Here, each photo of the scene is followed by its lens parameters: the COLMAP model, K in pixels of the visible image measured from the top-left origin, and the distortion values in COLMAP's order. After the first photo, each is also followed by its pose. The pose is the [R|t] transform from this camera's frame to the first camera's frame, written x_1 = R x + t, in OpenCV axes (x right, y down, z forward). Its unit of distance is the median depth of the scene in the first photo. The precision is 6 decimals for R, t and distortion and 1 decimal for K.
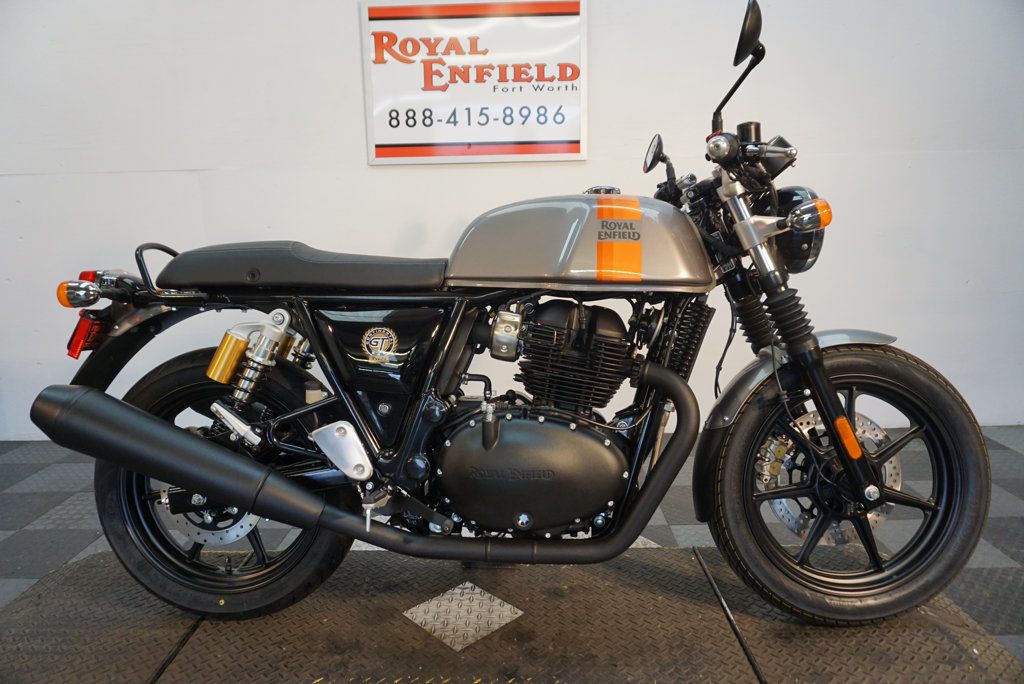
lens RADIAL K [[685.8, 0, 510.0], [0, 685.8, 338.4], [0, 0, 1]] dist [-0.051789, 0.036285]
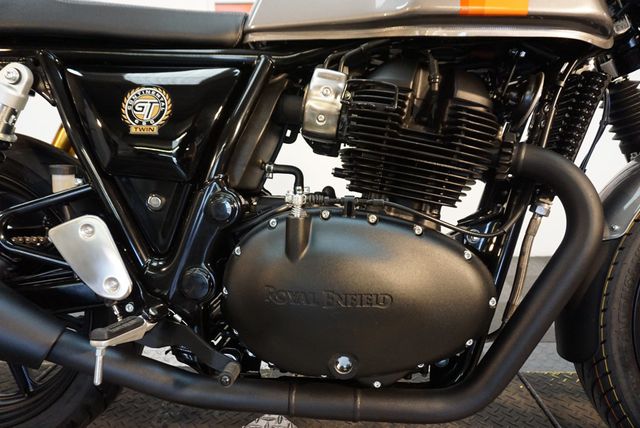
lens RADIAL K [[428.6, 0, 318.7], [0, 428.6, 211.7], [0, 0, 1]] dist [-0.051789, 0.036285]
pose [[0.999626, 0.022621, -0.015337, -0.001868], [-0.022150, 0.999299, 0.030192, 0.097167], [0.016010, -0.029841, 0.999426, 0.556969]]
